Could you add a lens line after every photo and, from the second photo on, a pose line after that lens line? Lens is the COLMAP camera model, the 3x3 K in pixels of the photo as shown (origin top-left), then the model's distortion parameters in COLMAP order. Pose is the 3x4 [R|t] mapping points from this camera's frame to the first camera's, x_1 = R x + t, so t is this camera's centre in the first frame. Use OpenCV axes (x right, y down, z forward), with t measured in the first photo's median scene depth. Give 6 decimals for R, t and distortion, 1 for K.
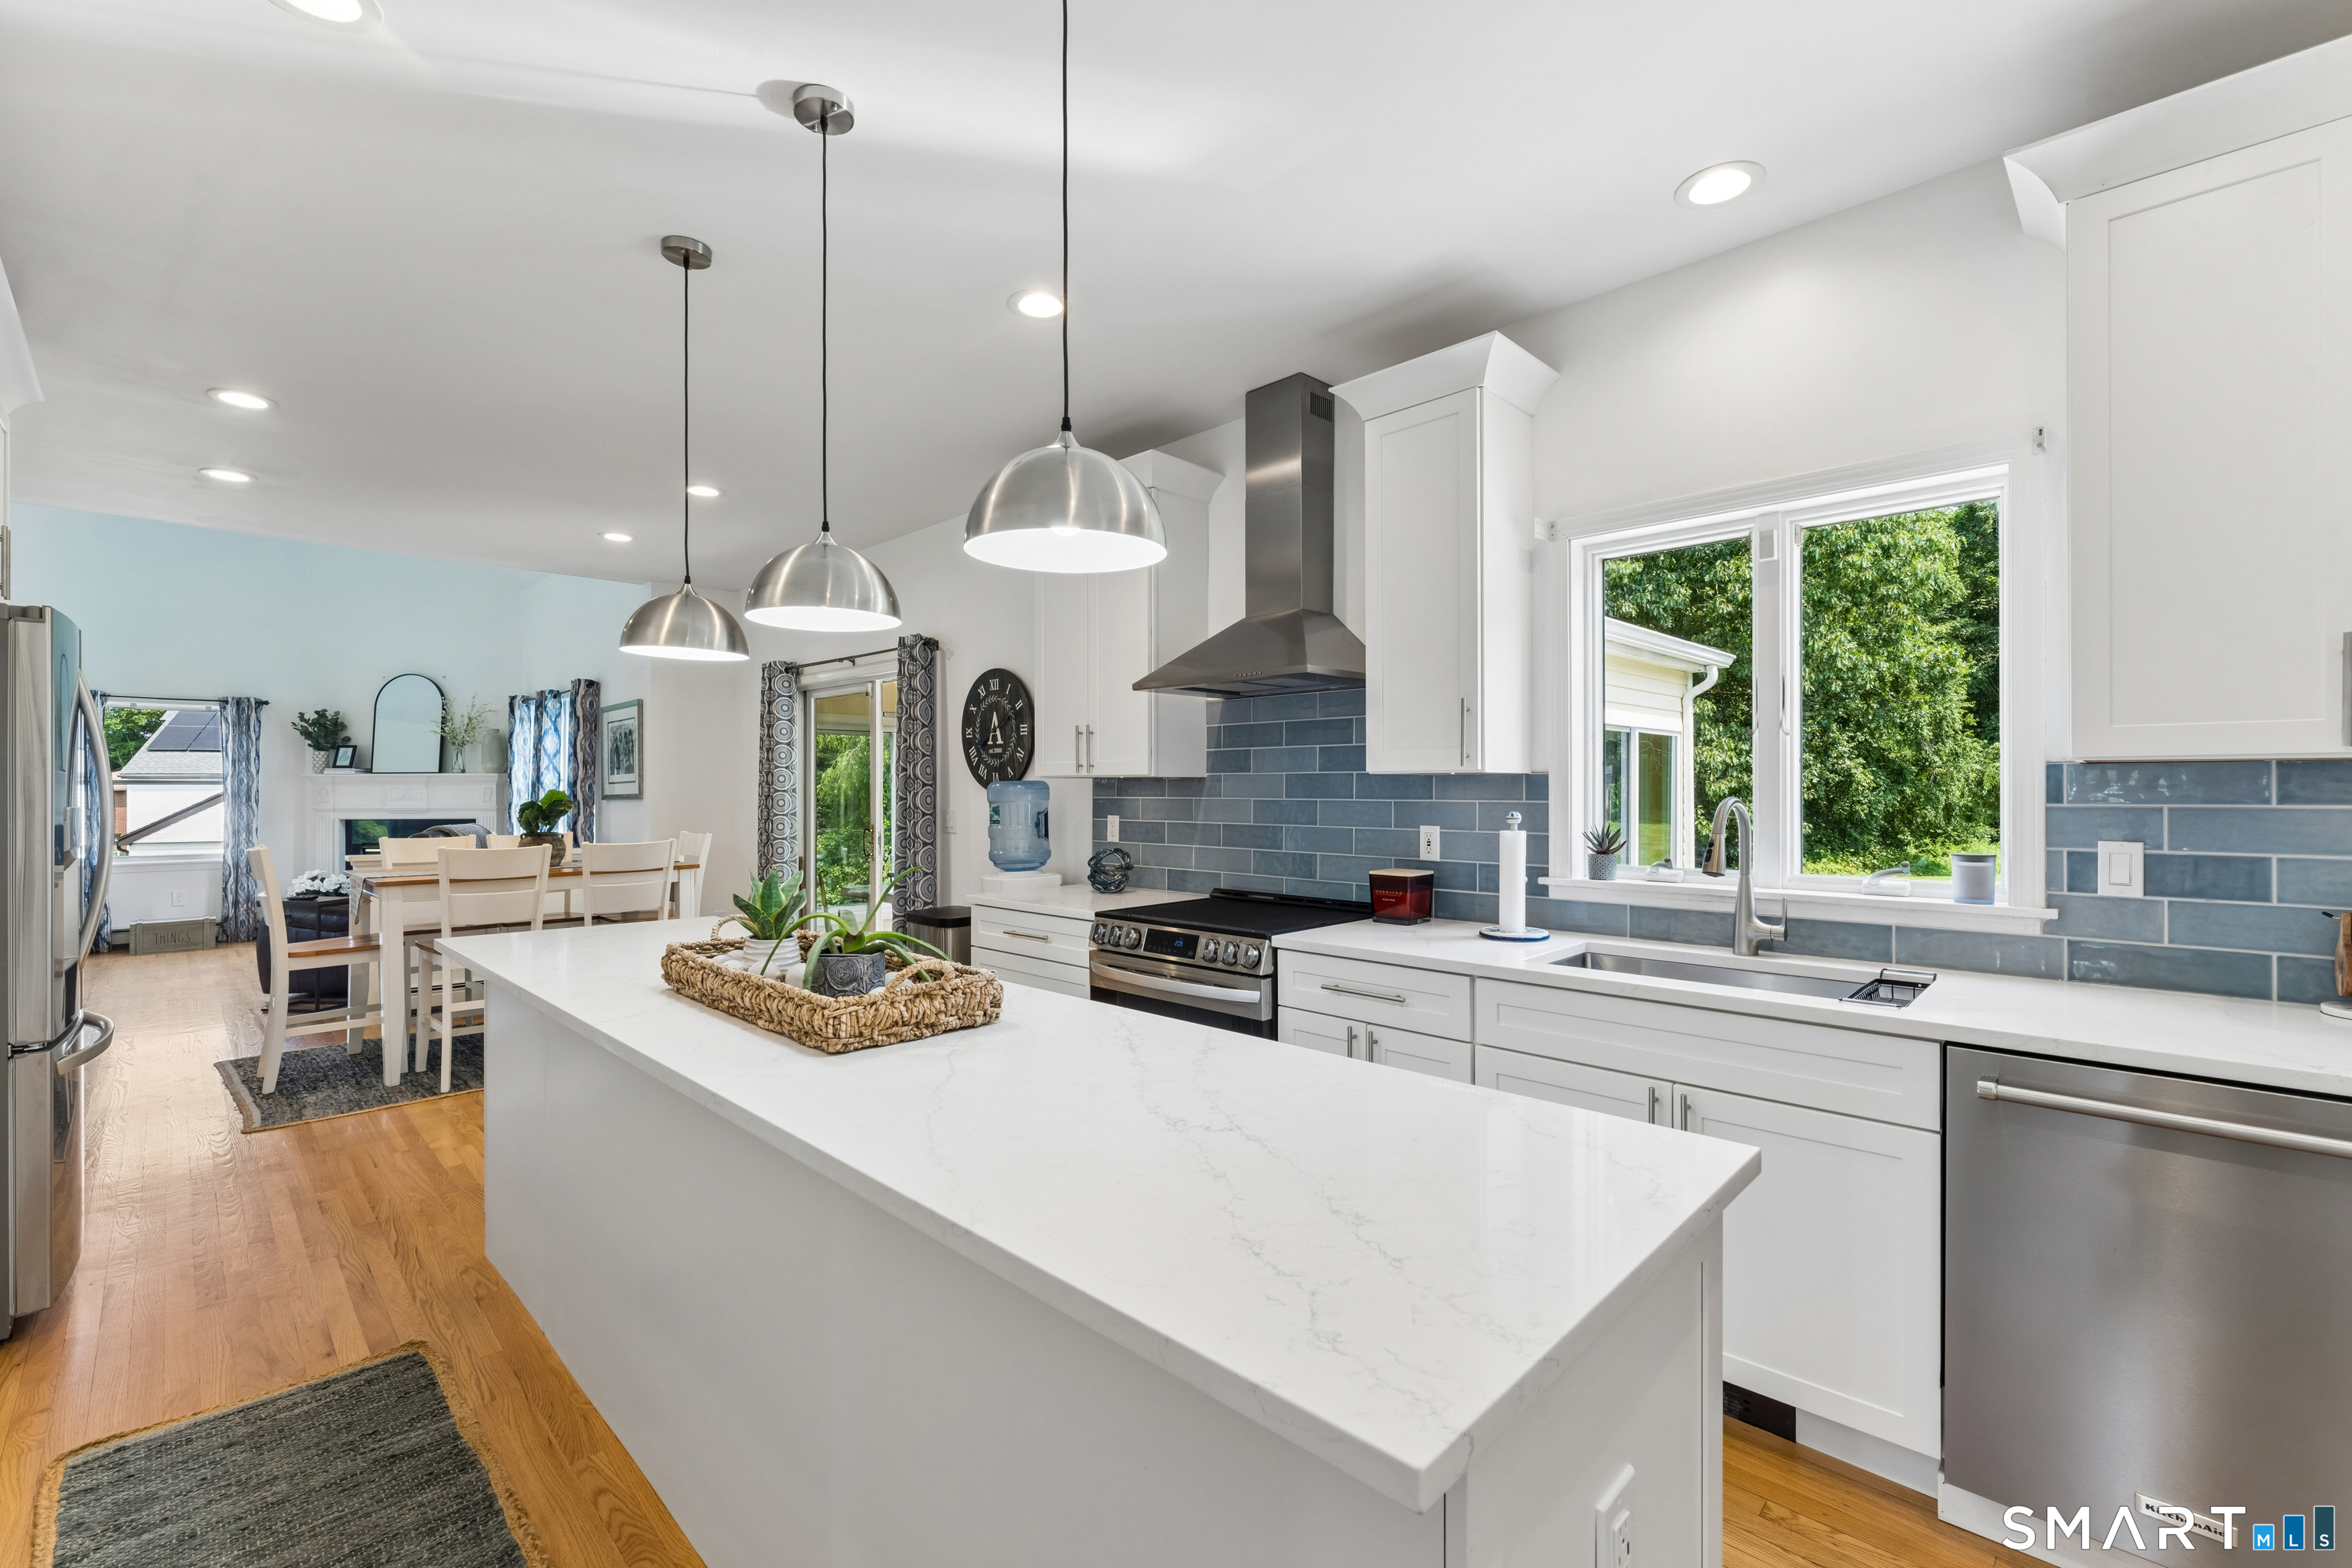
lens RADIAL K [[992.6, 0, 1176.0], [0, 992.6, 784.0], [0, 0, 1]] dist [0.000911, 0.000120]
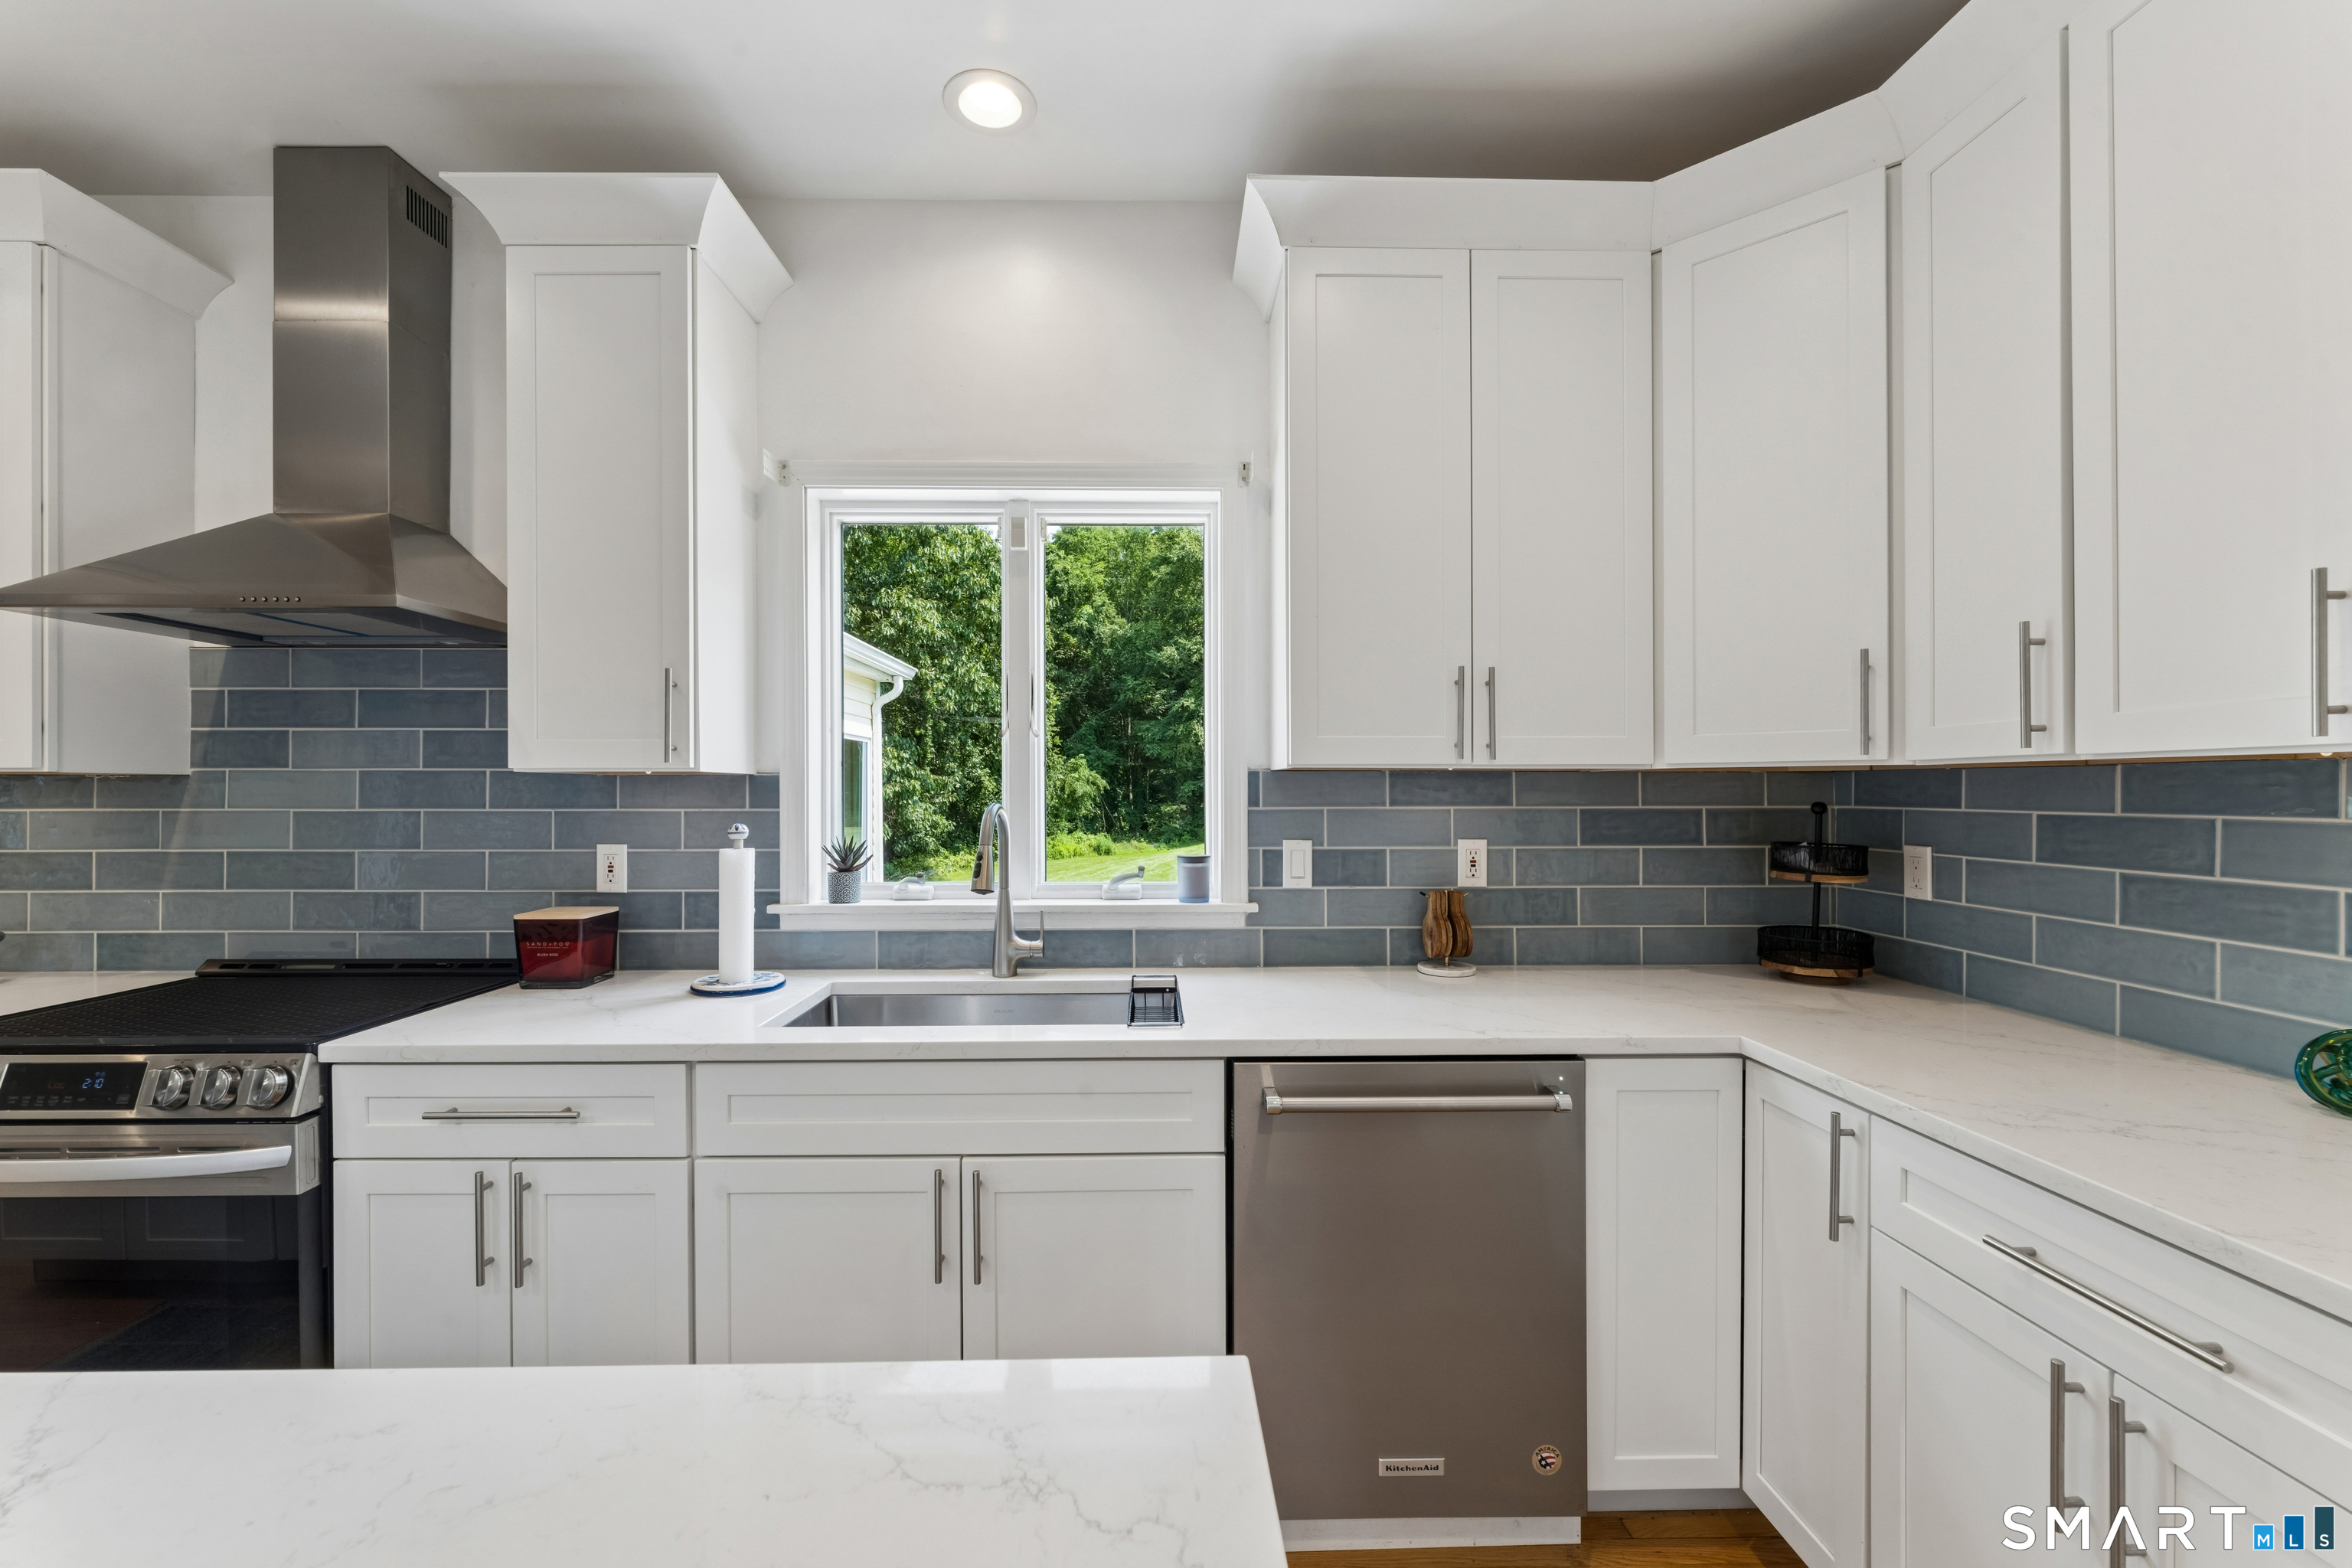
lens RADIAL K [[965.9, 0, 1170.7], [0, 965.9, 796.9], [0, 0, 1]] dist [-0.001062, -0.000218]
pose [[0.702414, -0.003277, 0.711761, 0.040846], [-0.002923, 0.999968, 0.007489, 0.000645], [-0.711763, -0.007341, 0.702382, 0.219348]]
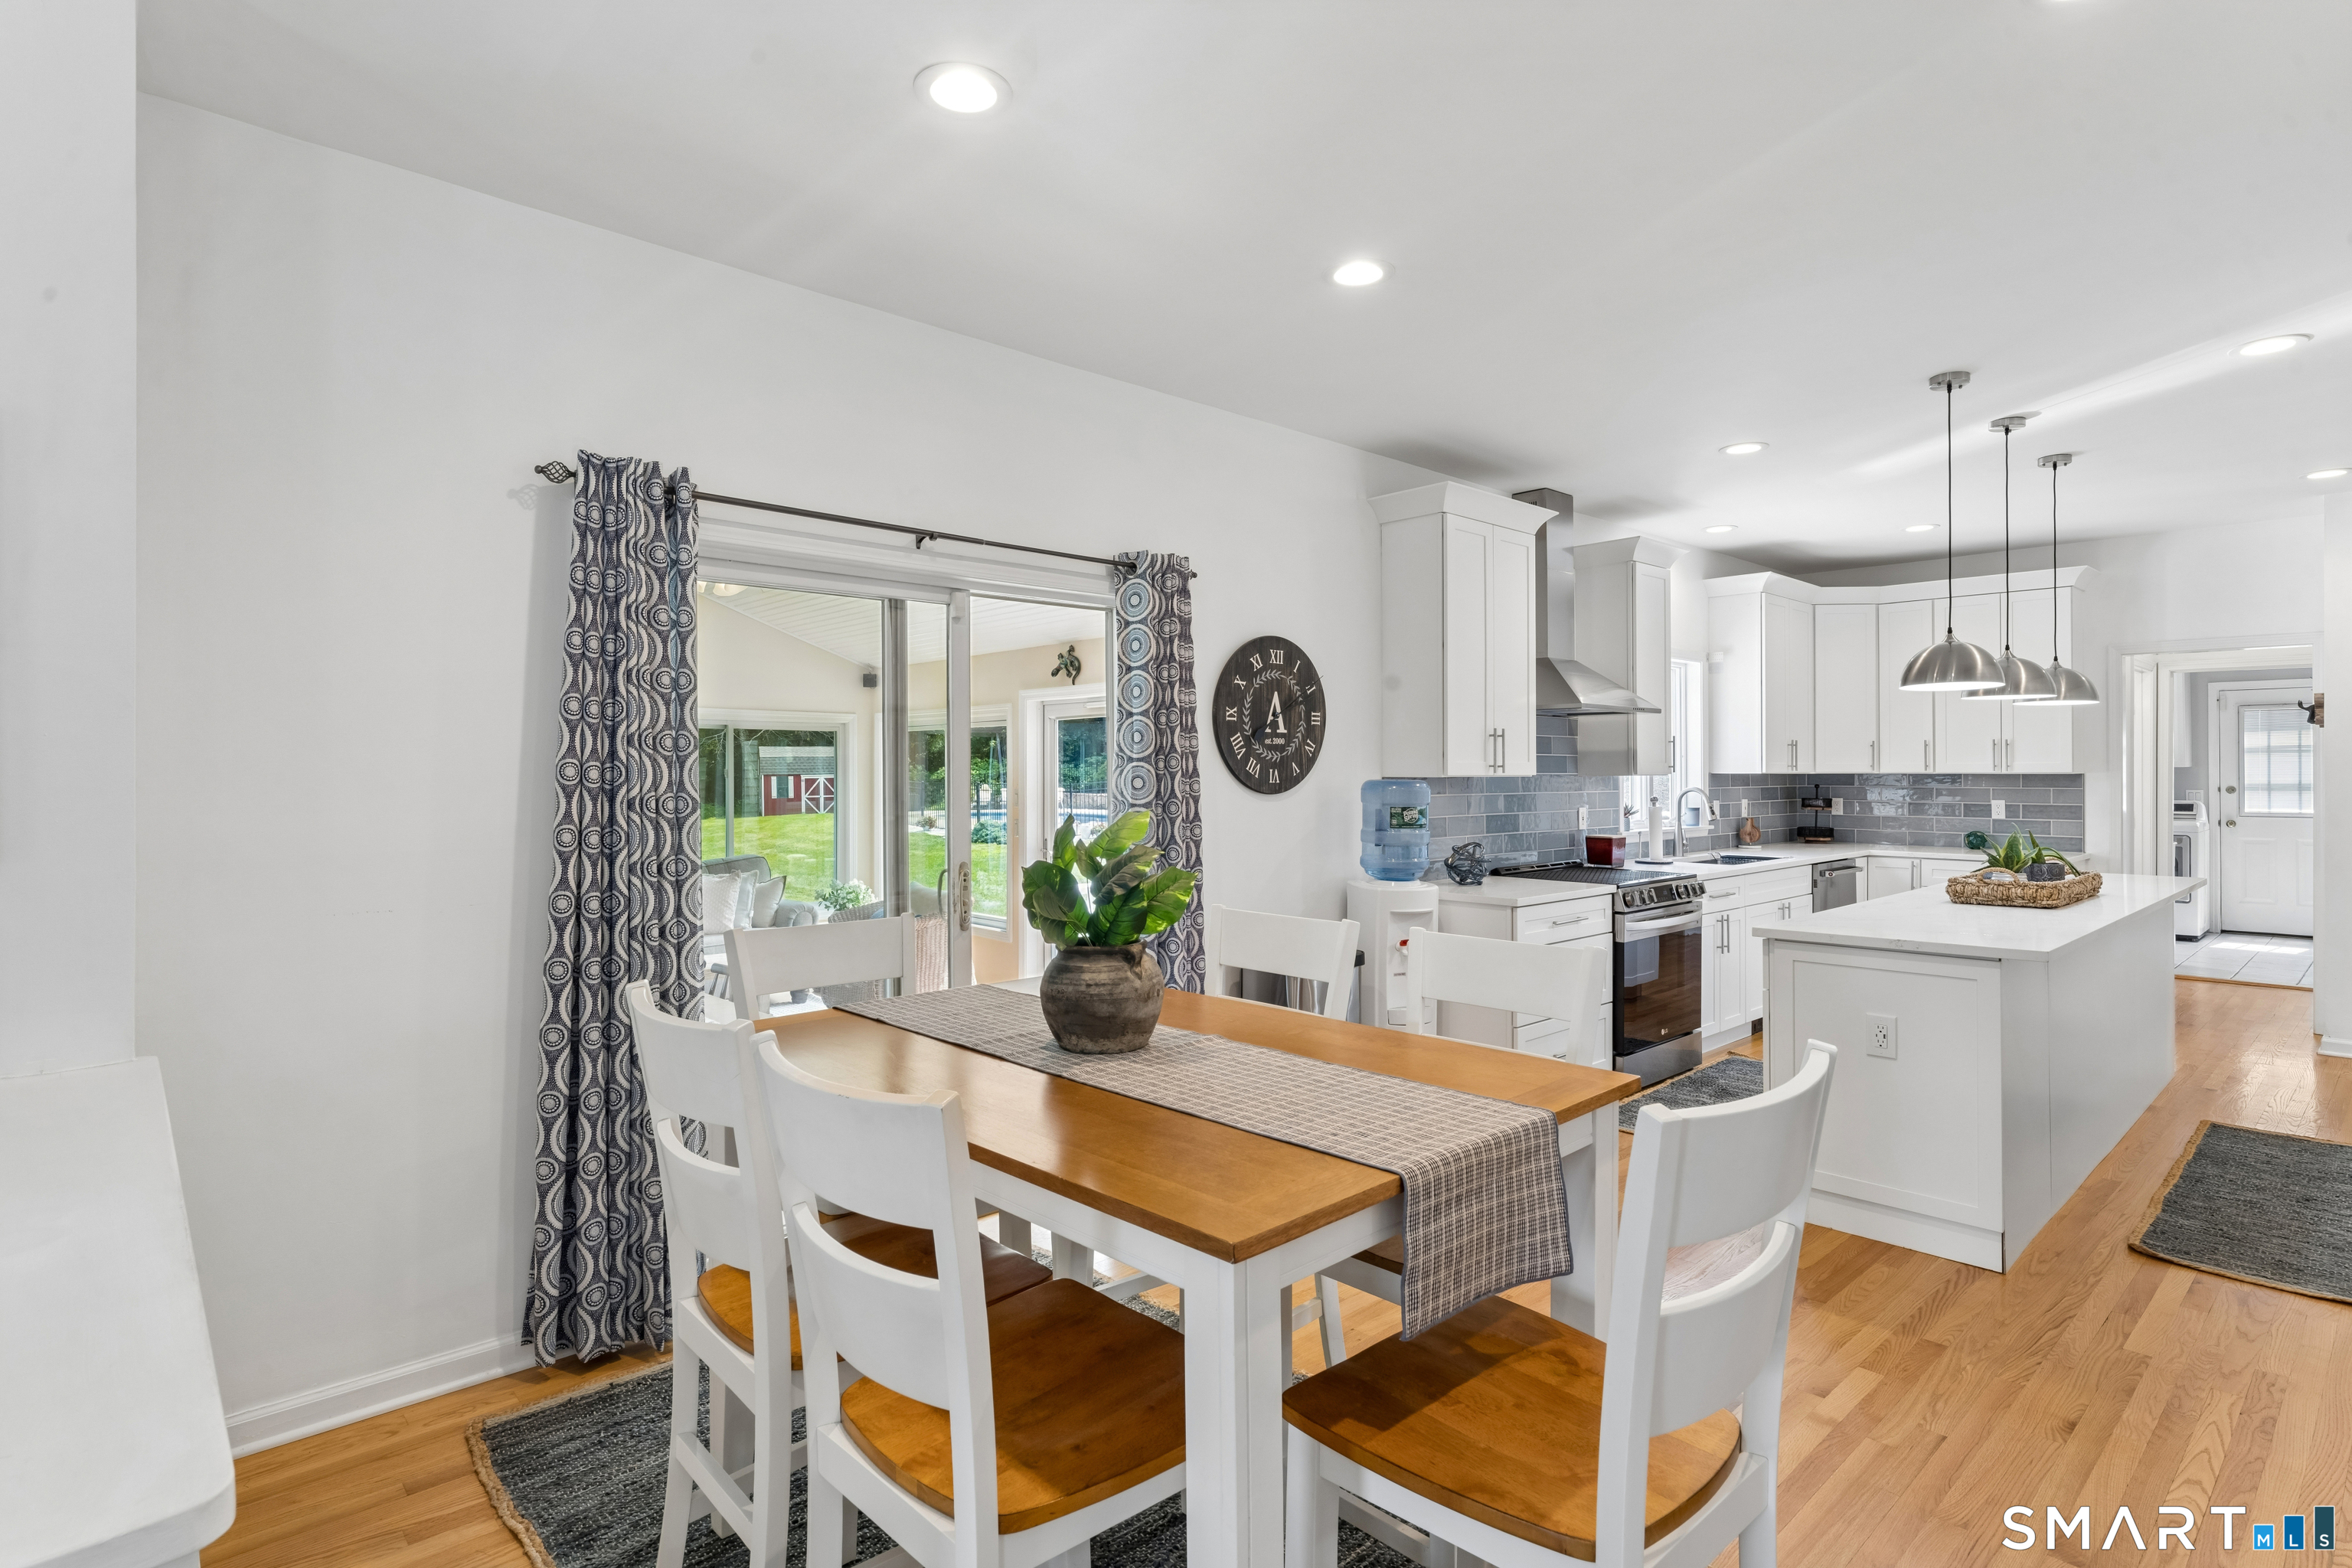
lens RADIAL K [[1160.5, 0, 1176.0], [0, 1160.5, 784.0], [0, 0, 1]] dist [0.001334, 0.000448]
pose [[0.058453, -0.008384, 0.998255, -1.618473], [-0.001809, 0.999962, 0.008504, -0.011190], [-0.998289, -0.002302, 0.058436, 1.508327]]
